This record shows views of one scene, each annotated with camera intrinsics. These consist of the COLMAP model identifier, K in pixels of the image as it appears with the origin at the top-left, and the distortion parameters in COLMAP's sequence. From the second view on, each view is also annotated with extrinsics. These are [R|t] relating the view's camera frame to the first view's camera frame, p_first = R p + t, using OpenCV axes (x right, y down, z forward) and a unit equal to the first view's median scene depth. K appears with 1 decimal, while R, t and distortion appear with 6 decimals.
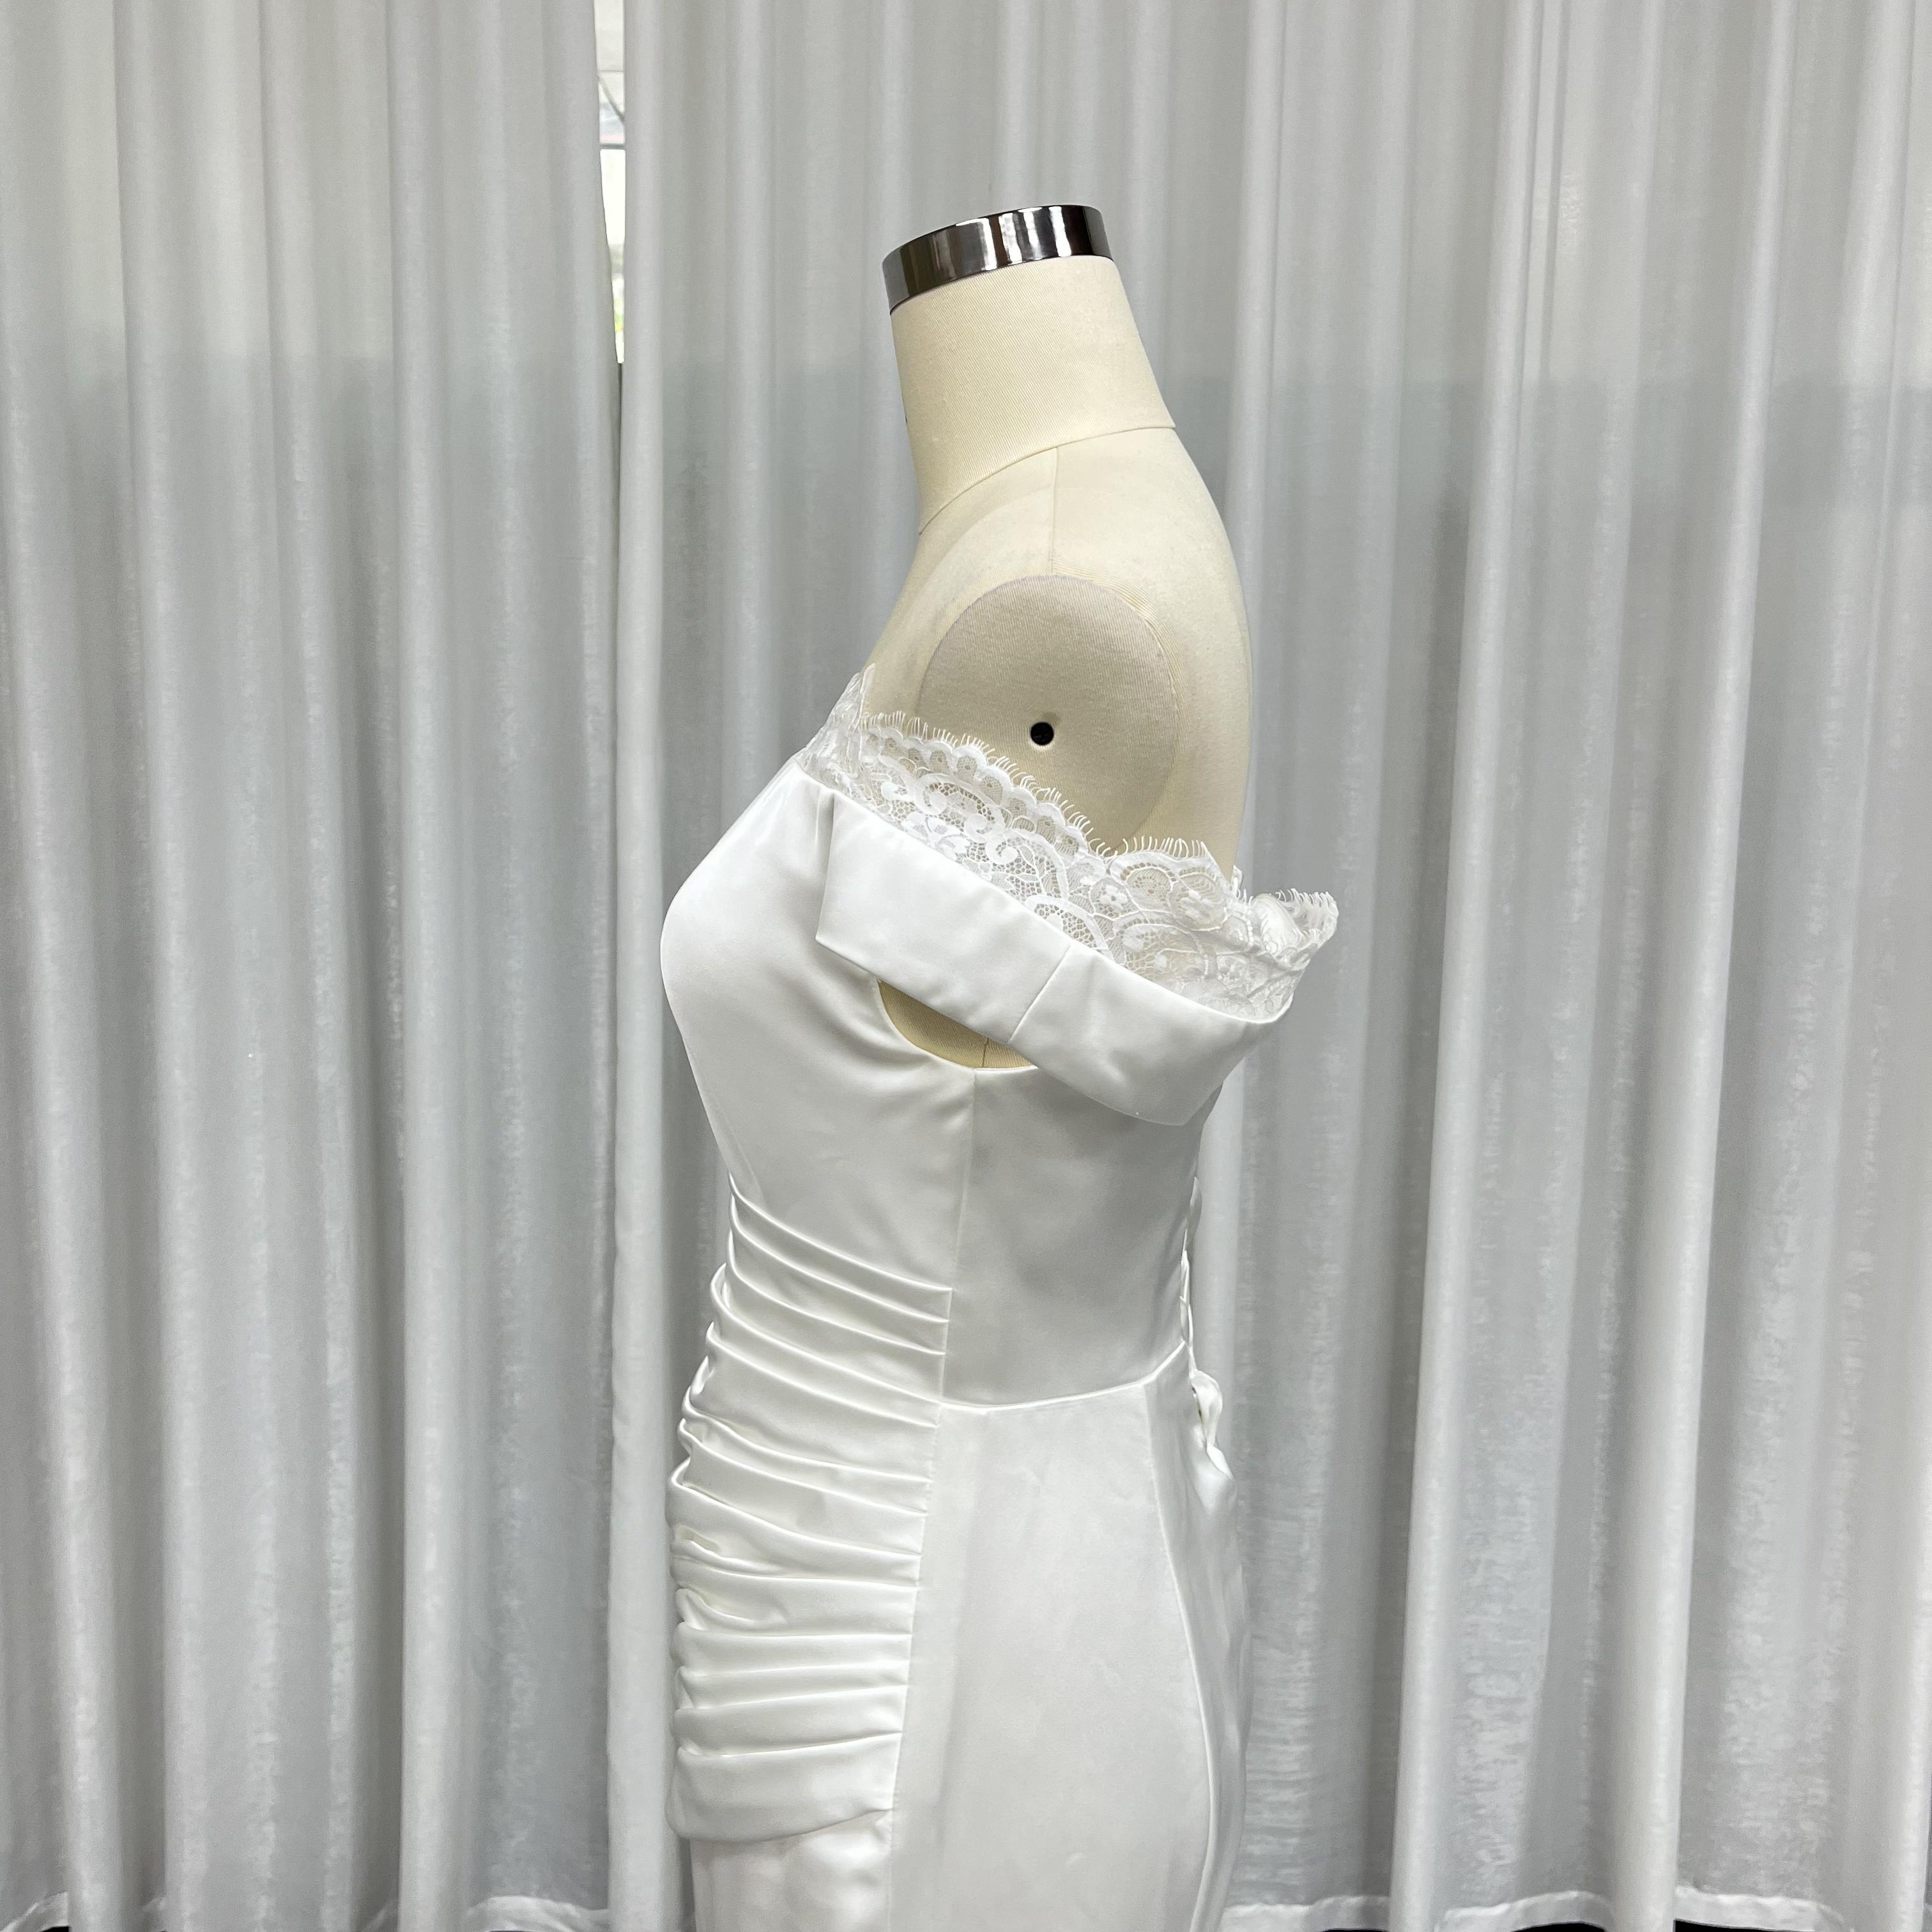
lens RADIAL K [[1972.3, 0, 975.9], [0, 1972.3, 949.9], [0, 0, 1]] dist [0.025528, 0.000000]
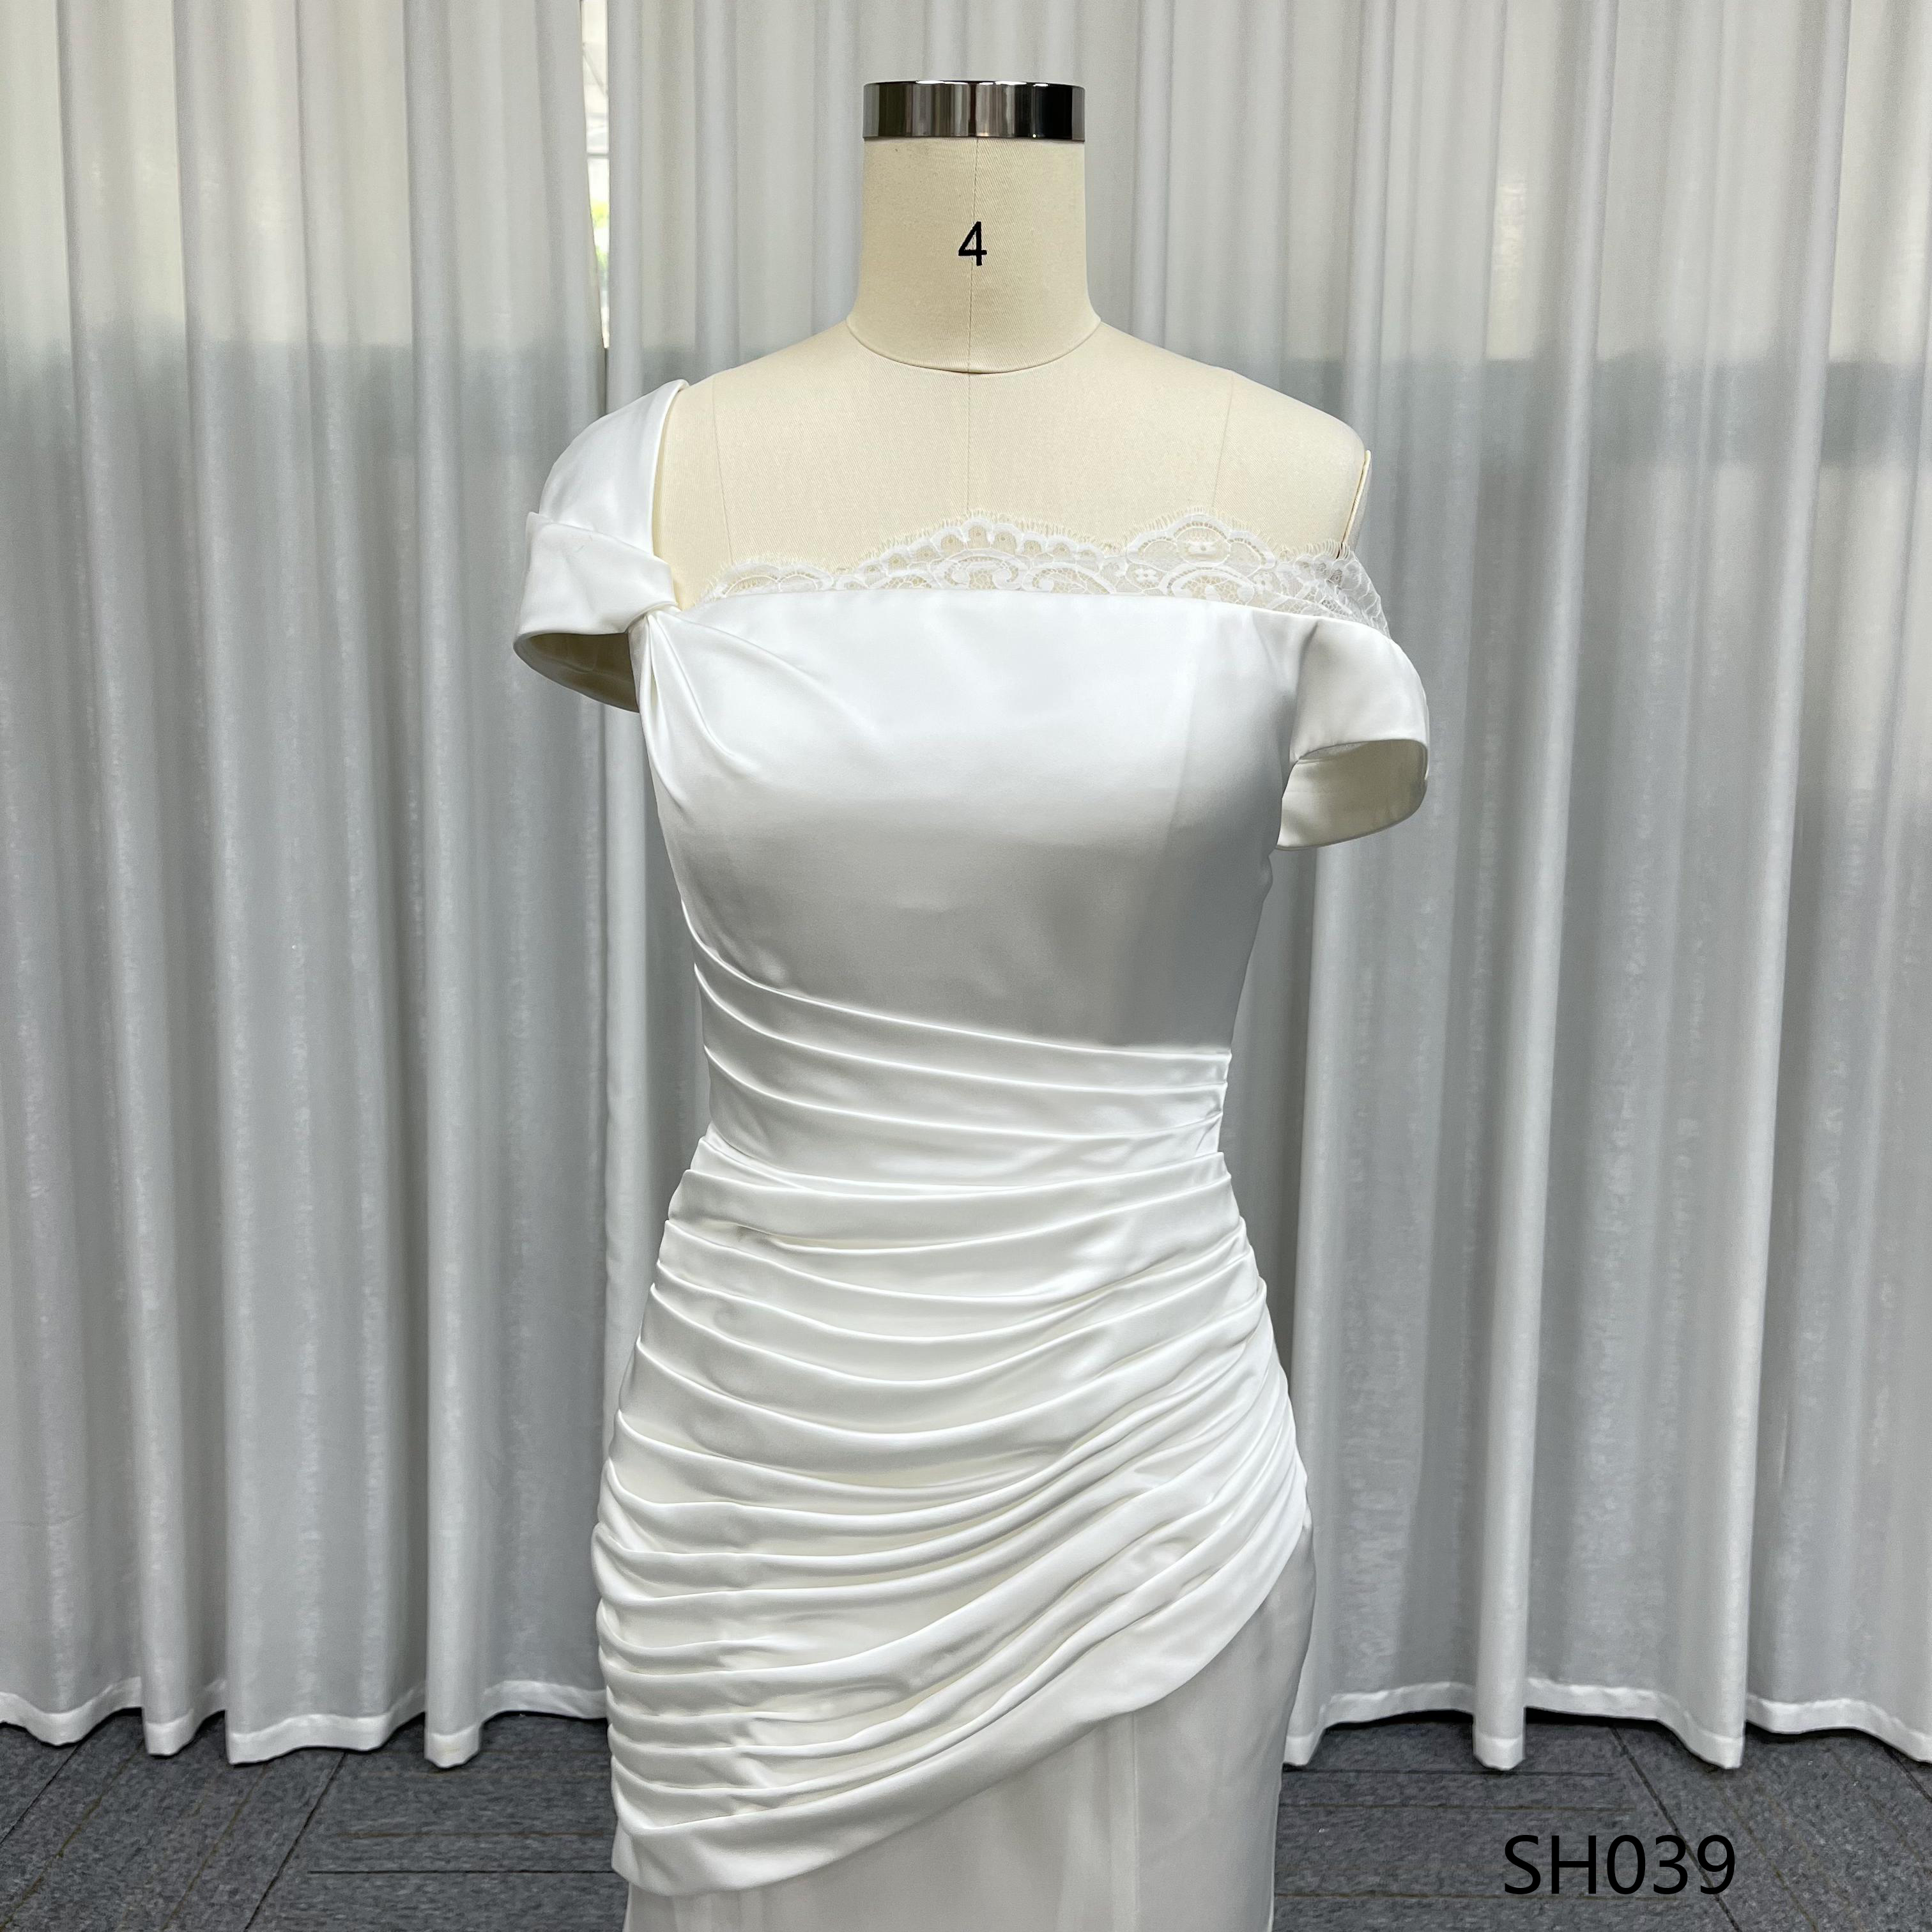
lens RADIAL K [[1972.3, 0, 965.5], [0, 1972.3, 979.1], [0, 0, 1]] dist [0.025528, 0.000000]
pose [[0.999864, -0.002161, -0.016352, 0.046140], [0.002347, 0.999933, 0.011350, 0.057981], [0.016327, -0.011386, 0.999802, -0.153145]]
